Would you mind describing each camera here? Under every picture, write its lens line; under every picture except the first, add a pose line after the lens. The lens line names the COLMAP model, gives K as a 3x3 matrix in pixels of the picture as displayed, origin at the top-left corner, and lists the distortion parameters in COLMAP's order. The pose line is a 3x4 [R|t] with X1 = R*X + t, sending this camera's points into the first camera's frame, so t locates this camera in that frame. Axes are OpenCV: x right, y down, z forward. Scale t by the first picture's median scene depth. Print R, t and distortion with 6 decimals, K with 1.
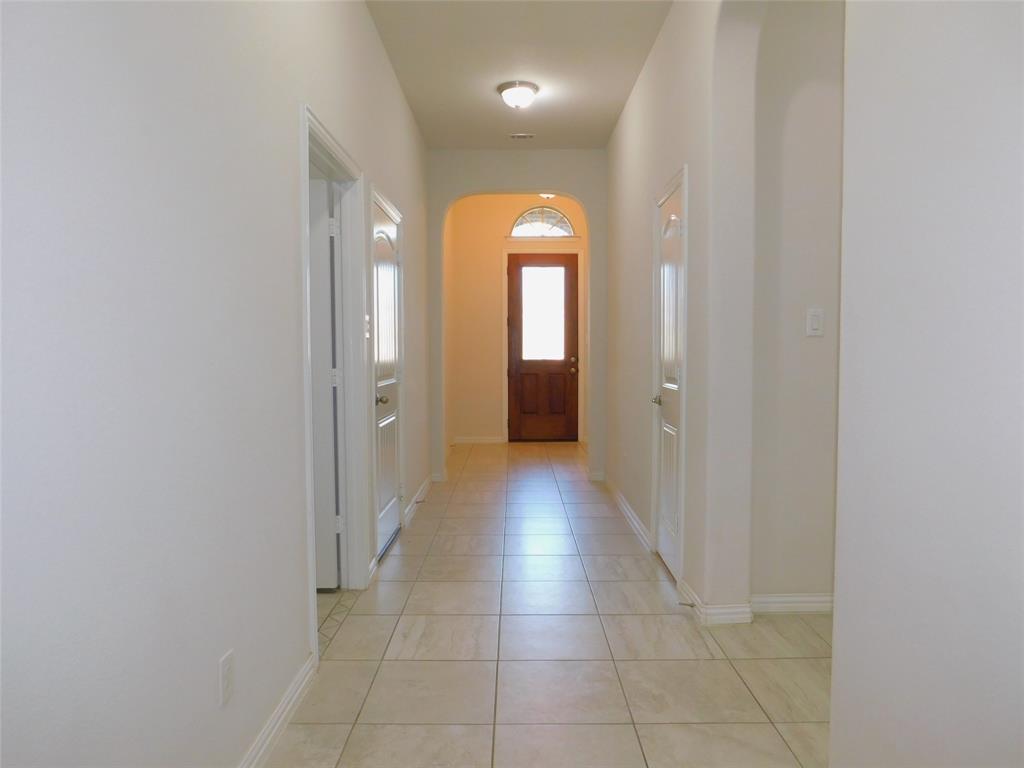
lens RADIAL K [[672.2, 0, 512.0], [0, 672.2, 384.0], [0, 0, 1]] dist [-0.053953, 0.043282]
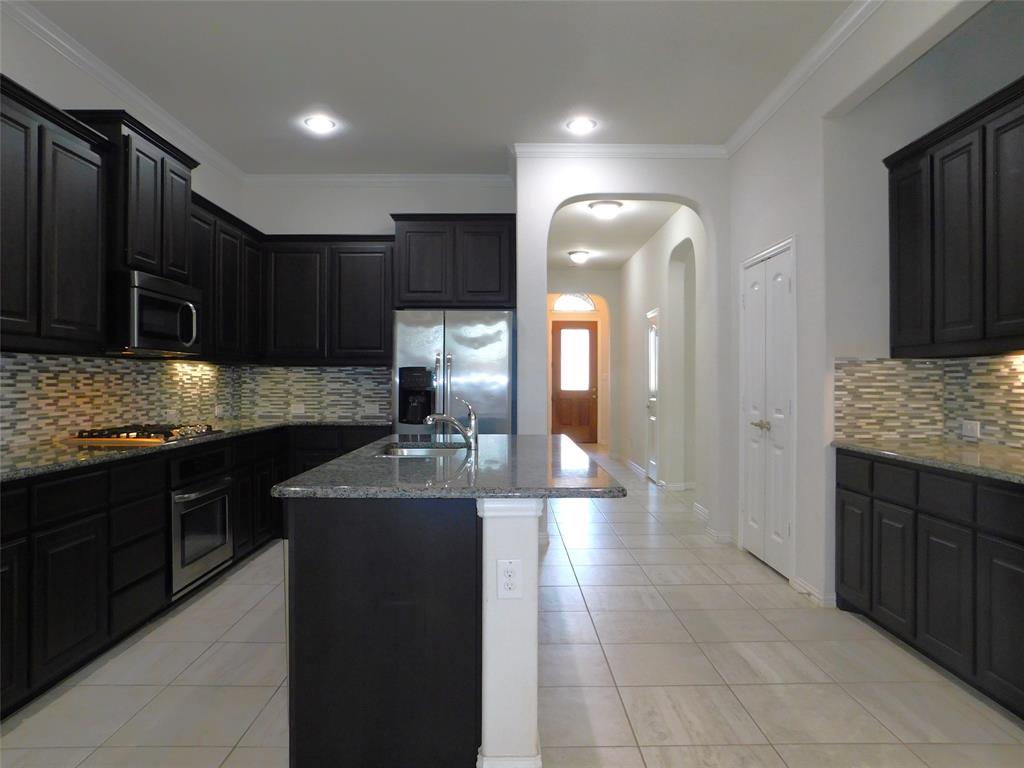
lens RADIAL K [[680.9, 0, 512.0], [0, 680.9, 384.0], [0, 0, 1]] dist [-0.067172, 0.050955]
pose [[0.999934, 0.004517, 0.010543, -0.117337], [-0.004000, 0.998813, -0.048544, 0.028531], [-0.010750, 0.048498, 0.998765, -0.571441]]
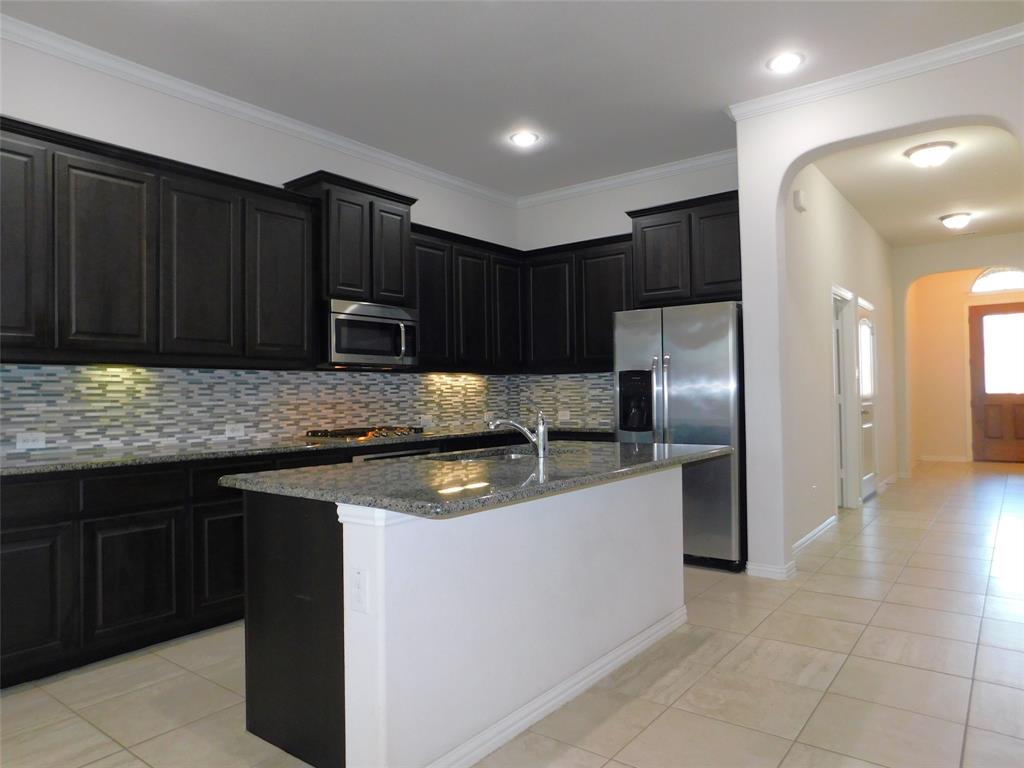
lens RADIAL K [[680.9, 0, 512.0], [0, 680.9, 384.0], [0, 0, 1]] dist [-0.067172, 0.050955]
pose [[0.792534, -0.019159, -0.609527, 0.072924], [-0.017703, 0.998362, -0.054399, 0.028131], [0.609571, 0.053904, 0.790896, -0.472570]]
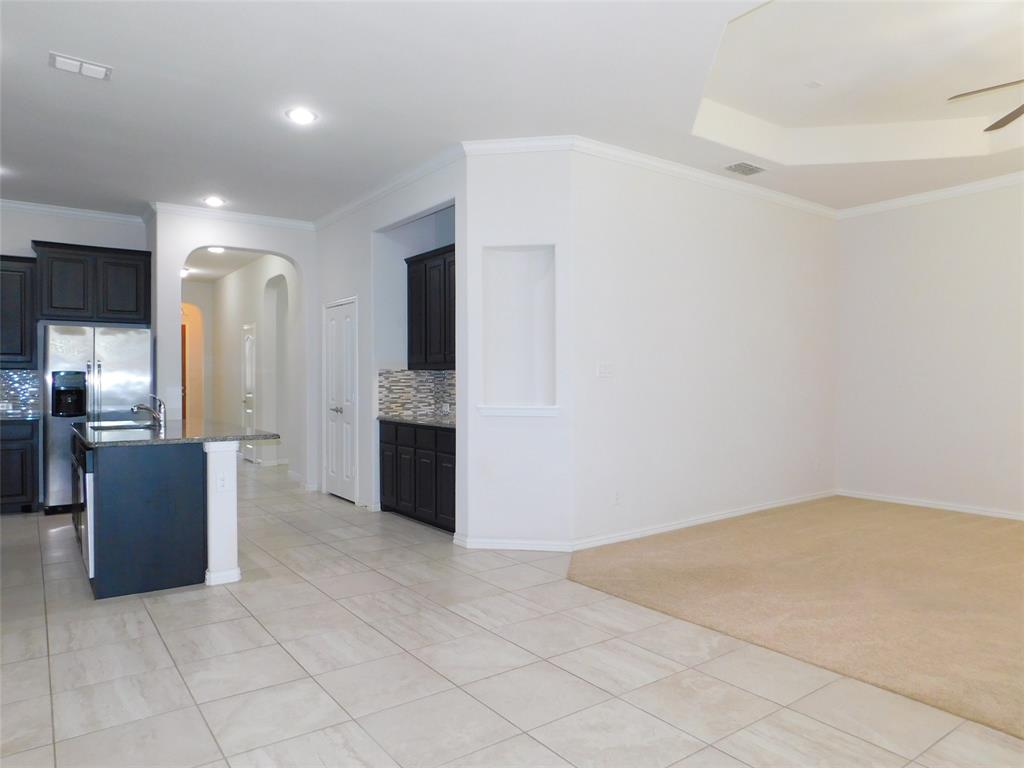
lens RADIAL K [[680.9, 0, 512.0], [0, 680.9, 384.0], [0, 0, 1]] dist [-0.067172, 0.050955]
pose [[0.808828, 0.000722, 0.588045, -0.237387], [0.026749, 0.998919, -0.038018, 0.039972], [-0.587436, 0.046479, 0.807935, -0.856984]]
